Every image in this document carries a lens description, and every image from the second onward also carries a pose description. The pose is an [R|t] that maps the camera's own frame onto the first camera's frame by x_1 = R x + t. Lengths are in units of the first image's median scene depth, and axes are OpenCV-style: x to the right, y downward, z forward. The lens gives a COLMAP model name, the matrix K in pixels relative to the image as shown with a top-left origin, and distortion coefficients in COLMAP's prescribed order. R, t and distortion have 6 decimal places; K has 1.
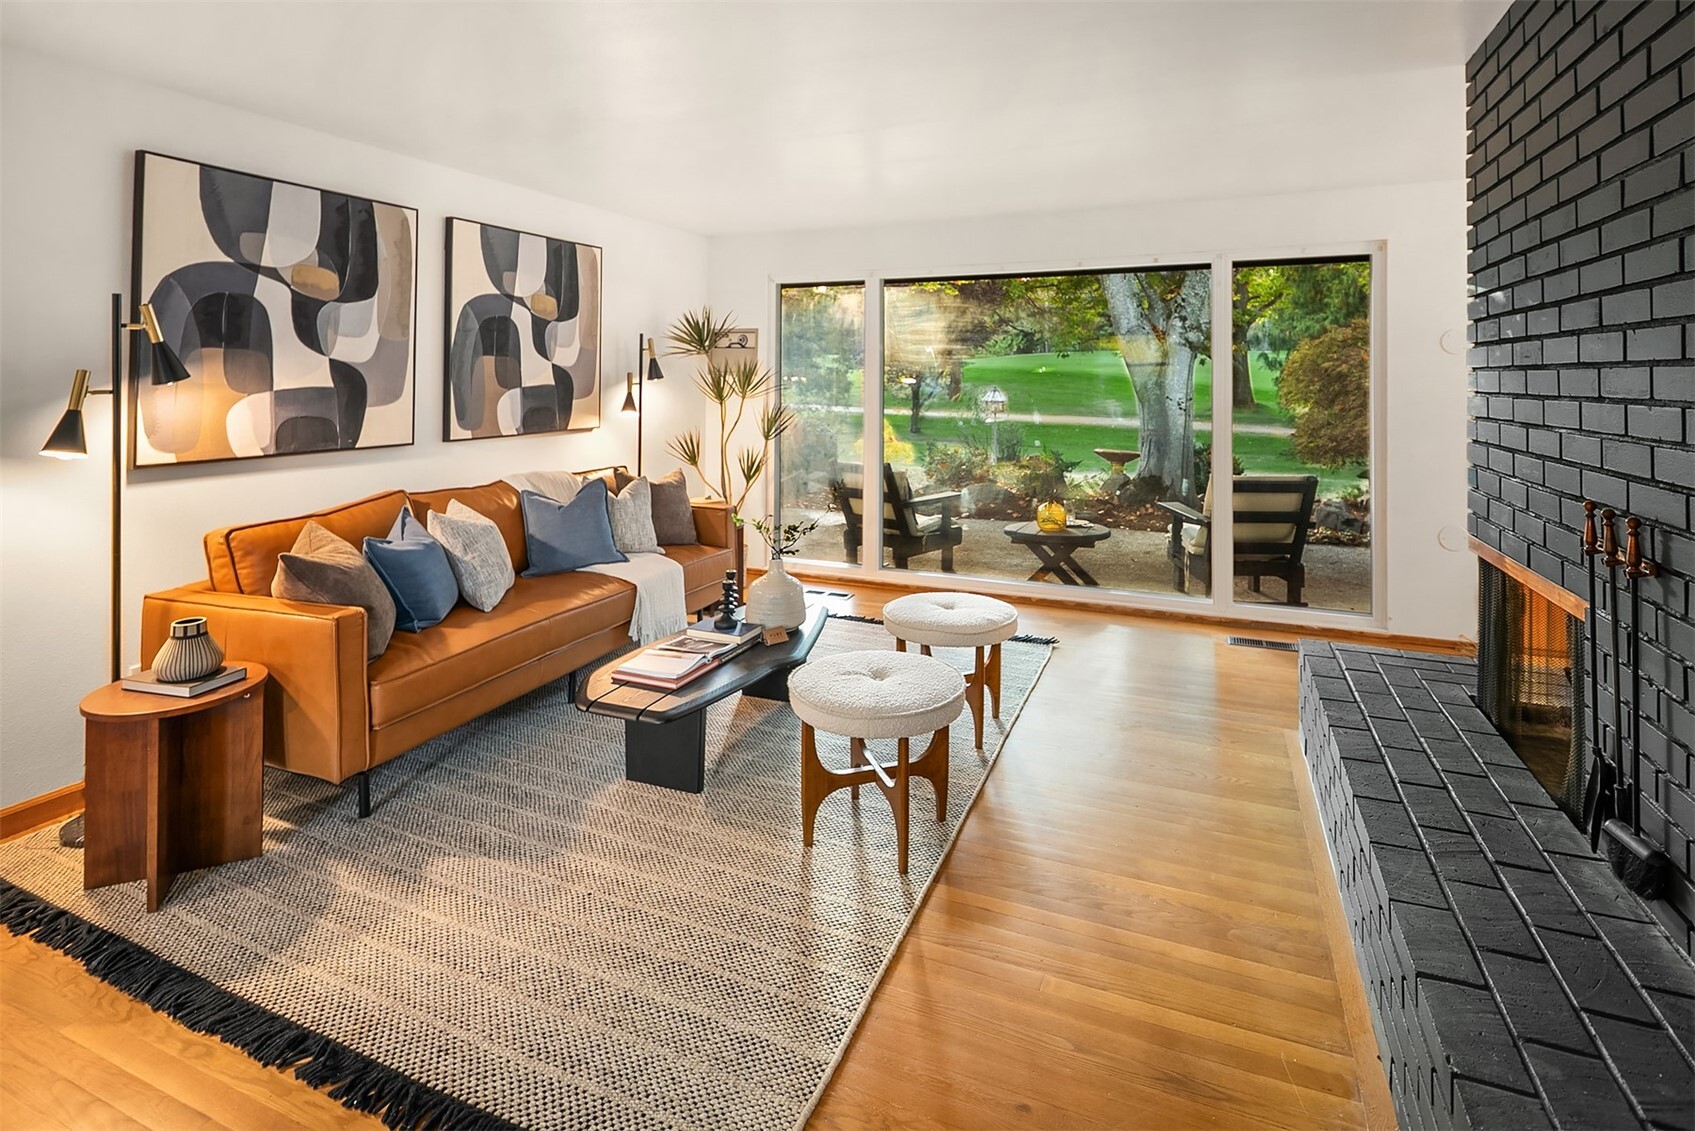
lens RADIAL K [[810.5, 0, 847.5], [0, 810.5, 565.5], [0, 0, 1]] dist [-0.001250, 0.000358]
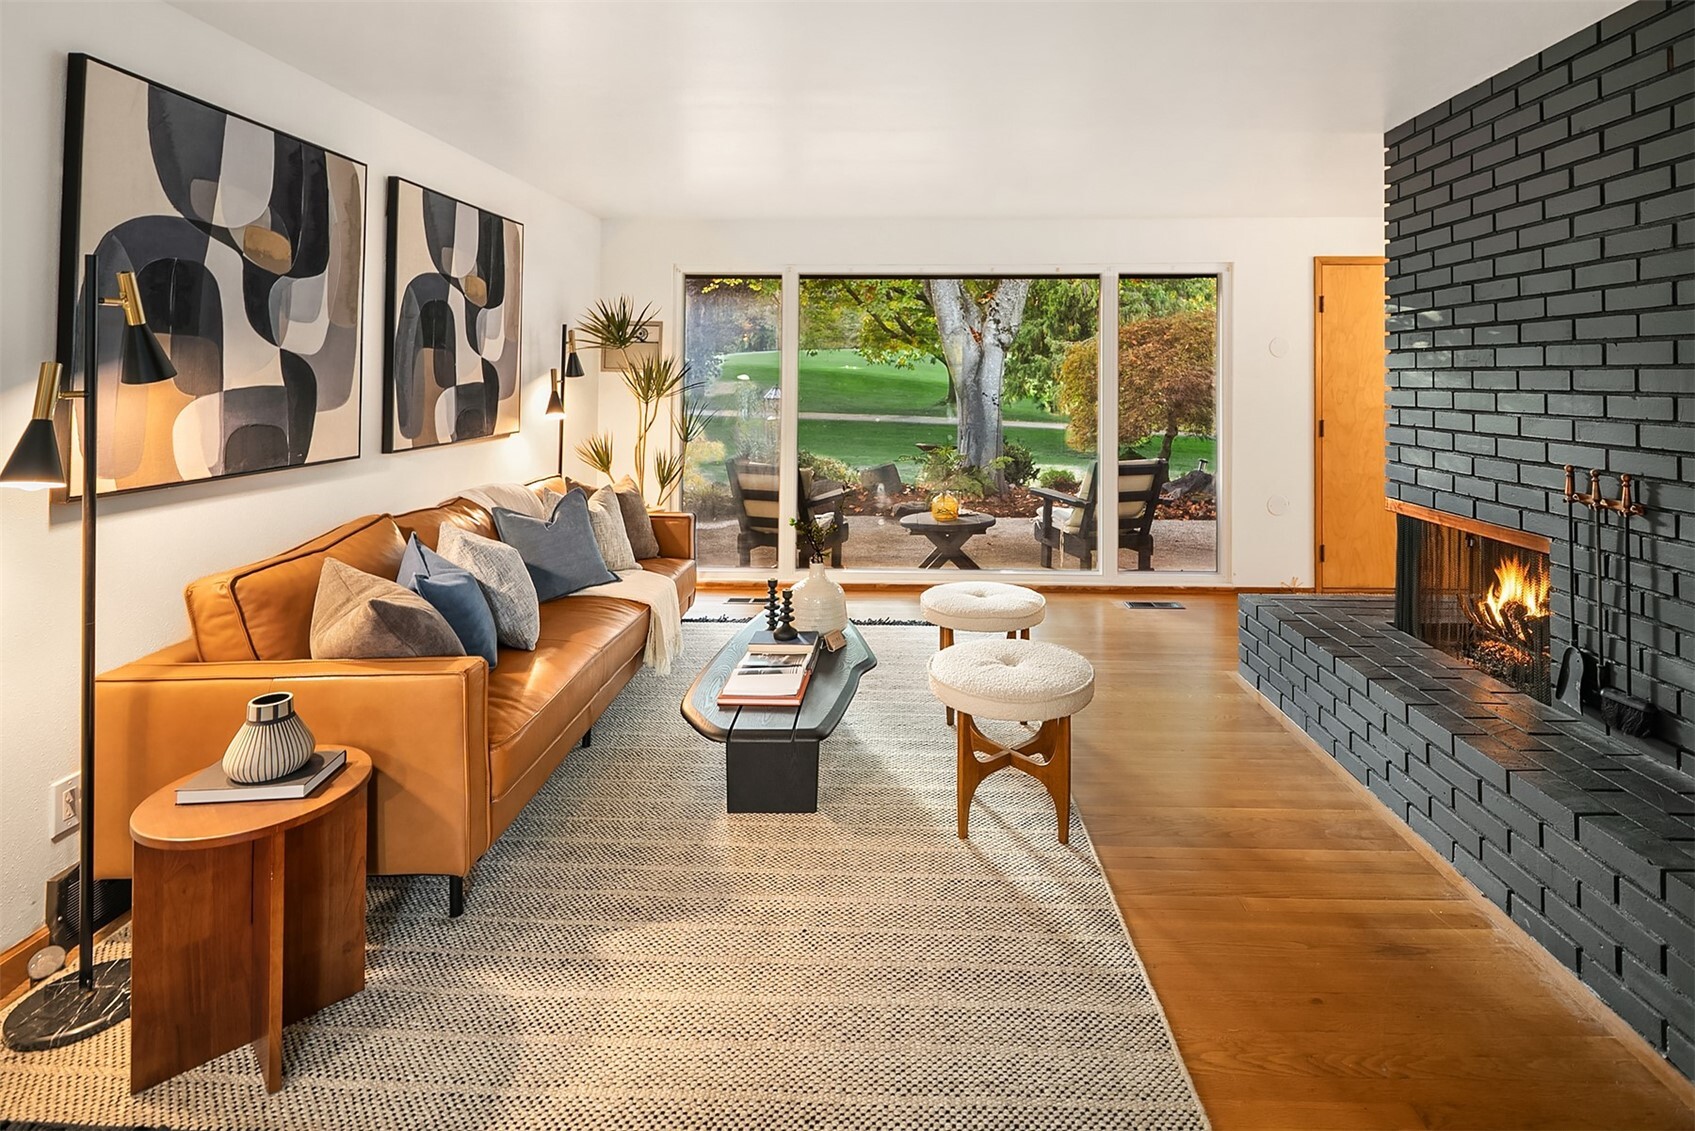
lens RADIAL K [[828.7, 0, 853.9], [0, 828.7, 570.0], [0, 0, 1]] dist [-0.001657, -0.000924]
pose [[0.928477, -0.083209, 0.361947, -0.432997], [0.081928, 0.996459, 0.018915, -0.015326], [-0.362240, 0.012091, 0.932007, 0.066582]]
